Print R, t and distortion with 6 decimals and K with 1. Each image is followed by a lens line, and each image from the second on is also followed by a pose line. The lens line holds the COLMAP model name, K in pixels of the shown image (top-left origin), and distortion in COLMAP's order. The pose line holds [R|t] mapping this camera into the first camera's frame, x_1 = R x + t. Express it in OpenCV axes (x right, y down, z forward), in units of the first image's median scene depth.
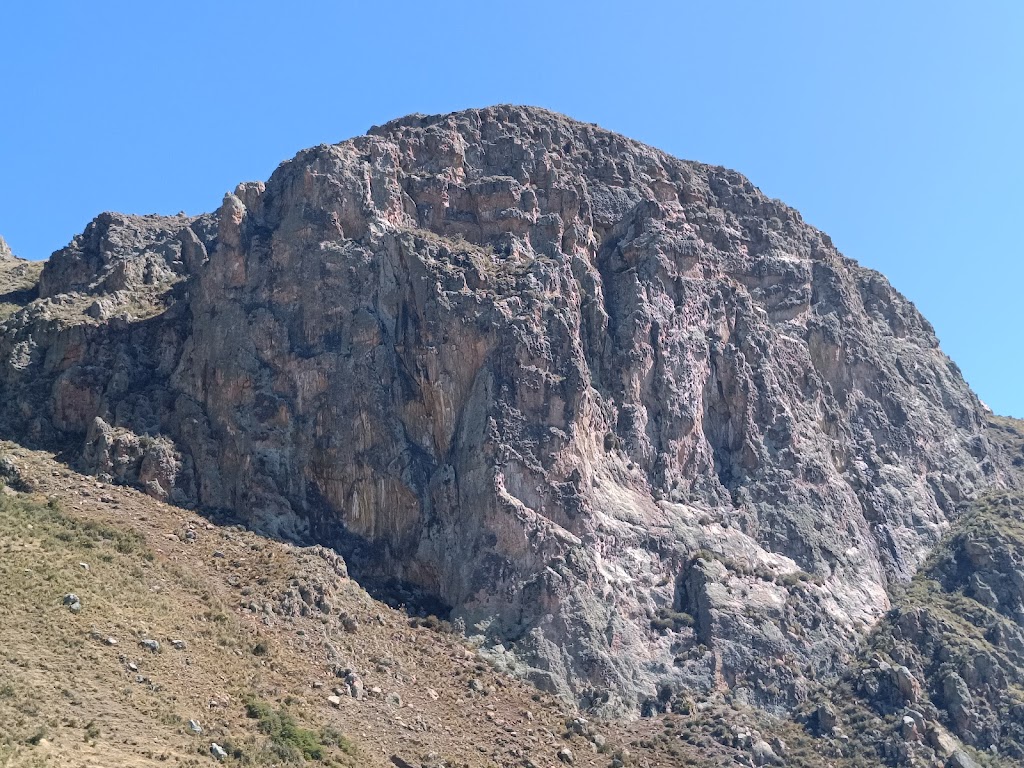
lens RADIAL K [[1384.6, 0, 513.8], [0, 1384.6, 397.0], [0, 0, 1]] dist [0.205532, -1.695837]
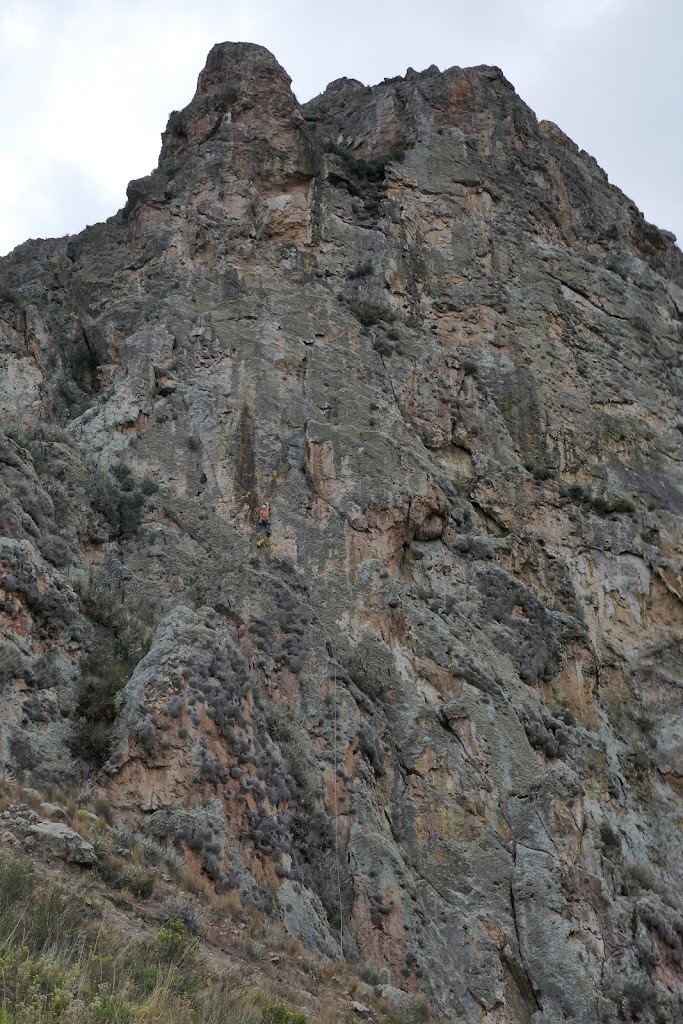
lens RADIAL K [[1456.4, 0, 341.5], [0, 1456.4, 512.0], [0, 0, 1]] dist [-0.025814, -0.058046]
pose [[0.888386, 0.296006, 0.350928, -0.301565], [-0.171518, 0.923033, -0.344370, 0.080537], [-0.425854, 0.245744, 0.870780, 0.796210]]
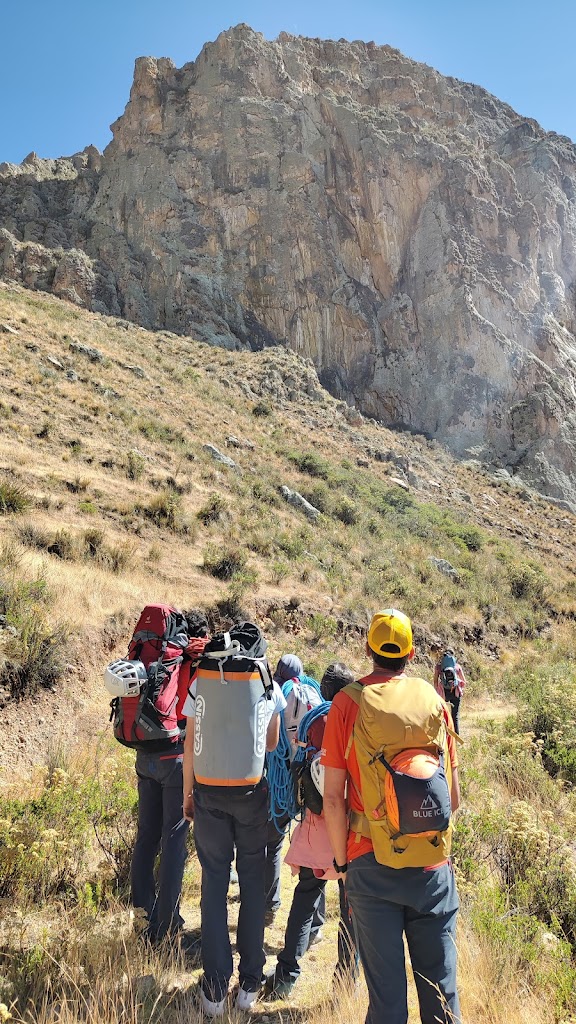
lens RADIAL K [[693.0, 0, 294.8], [0, 693.0, 510.9], [0, 0, 1]] dist [0.011642, 0.001410]
pose [[0.996222, 0.012765, 0.085901, -0.149602], [-0.018027, 0.997989, 0.060768, 0.160311], [-0.084953, -0.062087, 0.994449, 0.532431]]
